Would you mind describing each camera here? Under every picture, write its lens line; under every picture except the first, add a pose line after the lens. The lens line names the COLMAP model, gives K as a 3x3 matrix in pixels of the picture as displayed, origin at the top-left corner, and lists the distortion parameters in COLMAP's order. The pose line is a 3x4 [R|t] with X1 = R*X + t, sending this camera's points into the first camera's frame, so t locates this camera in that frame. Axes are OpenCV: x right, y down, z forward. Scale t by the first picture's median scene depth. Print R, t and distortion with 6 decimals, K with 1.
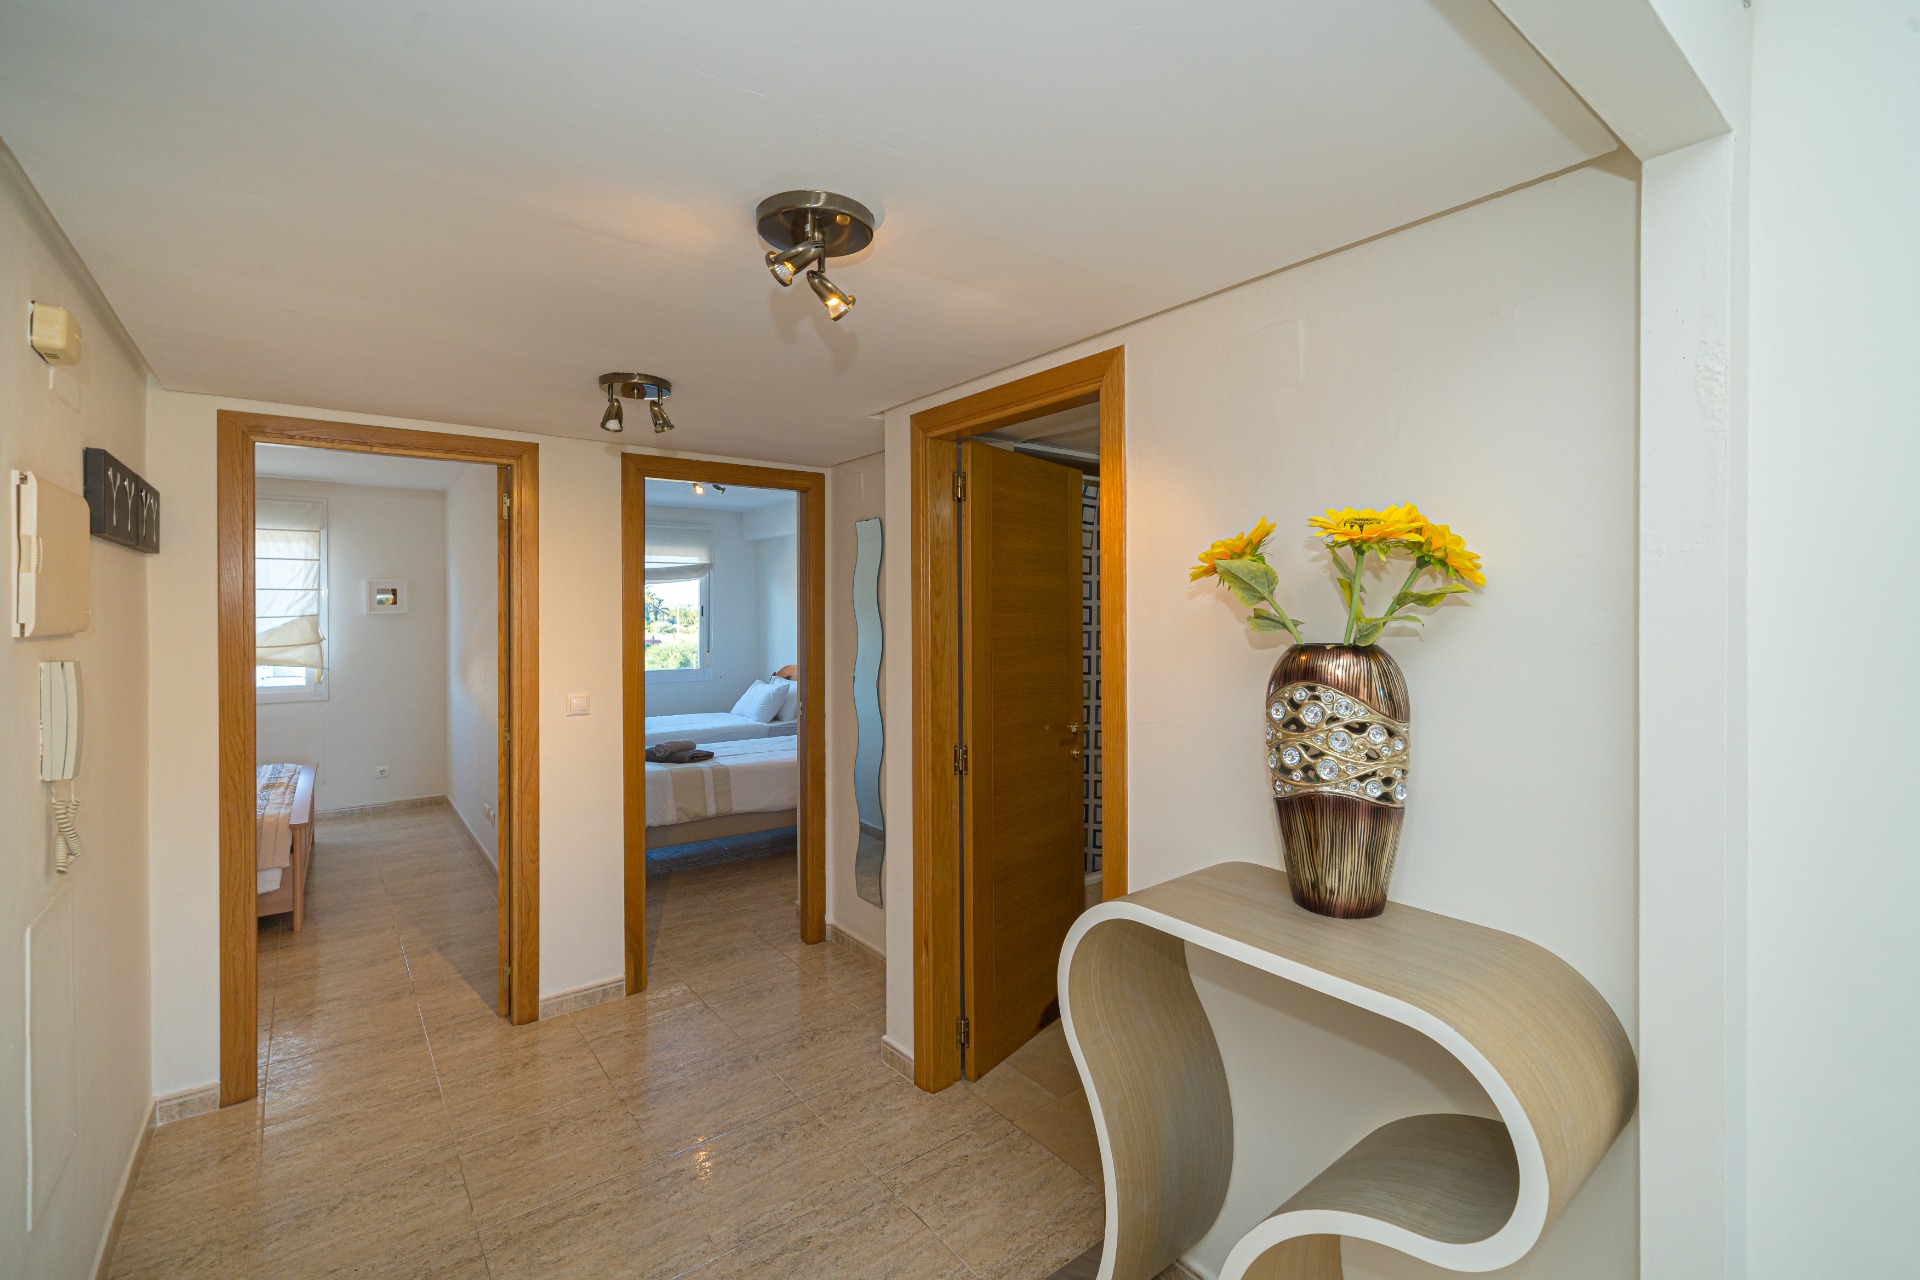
lens RADIAL K [[841.9, 0, 965.8], [0, 841.9, 626.0], [0, 0, 1]] dist [-0.007685, 0.001307]
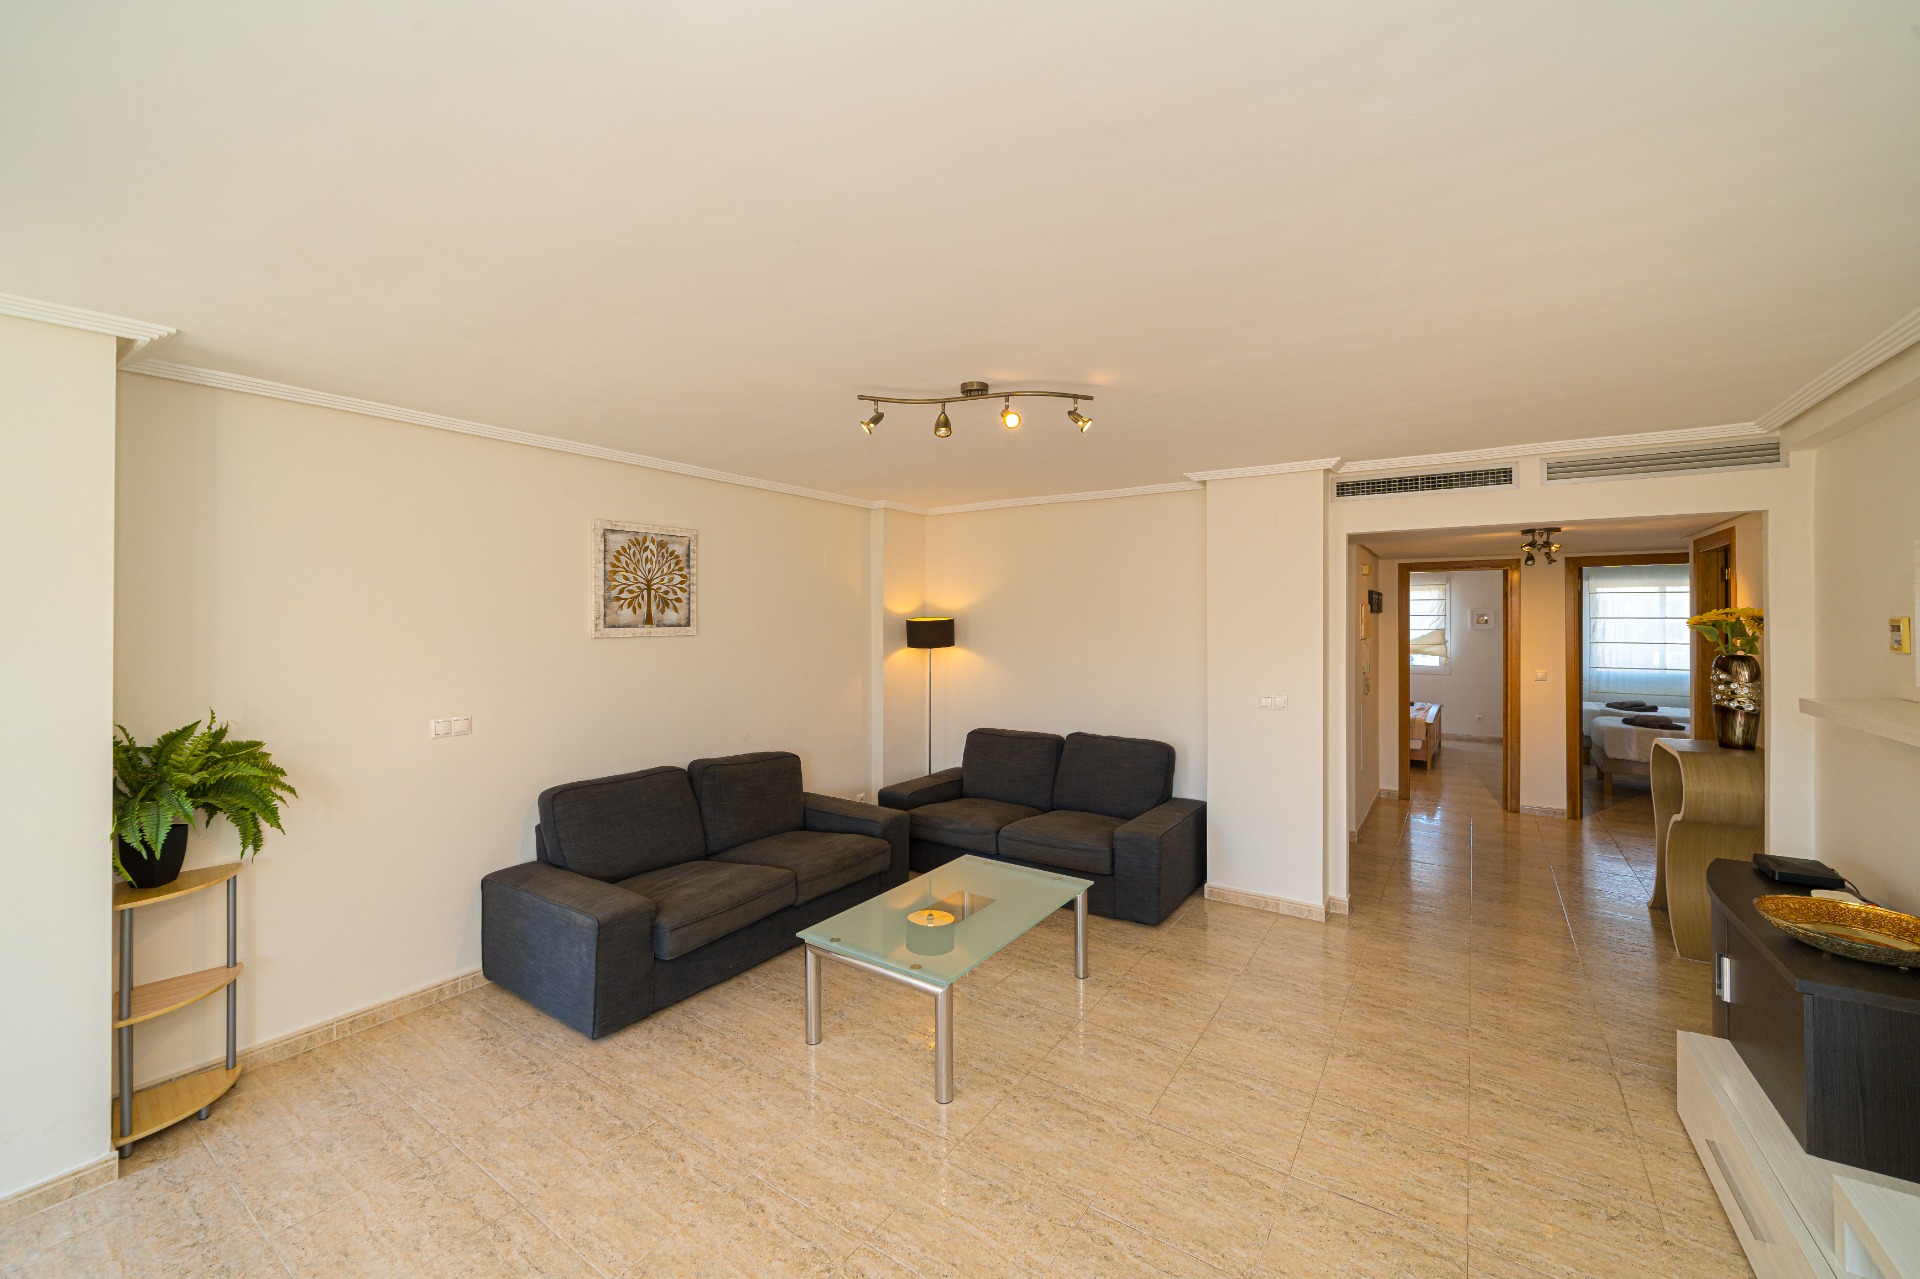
lens RADIAL K [[729.3, 0, 984.0], [0, 729.3, 610.4], [0, 0, 1]] dist [-0.005388, 0.000525]
pose [[0.320628, -0.012111, -0.947128, 0.631267], [-0.014343, 0.999742, -0.017639, -0.015806], [0.947097, 0.019240, 0.320371, -0.714028]]
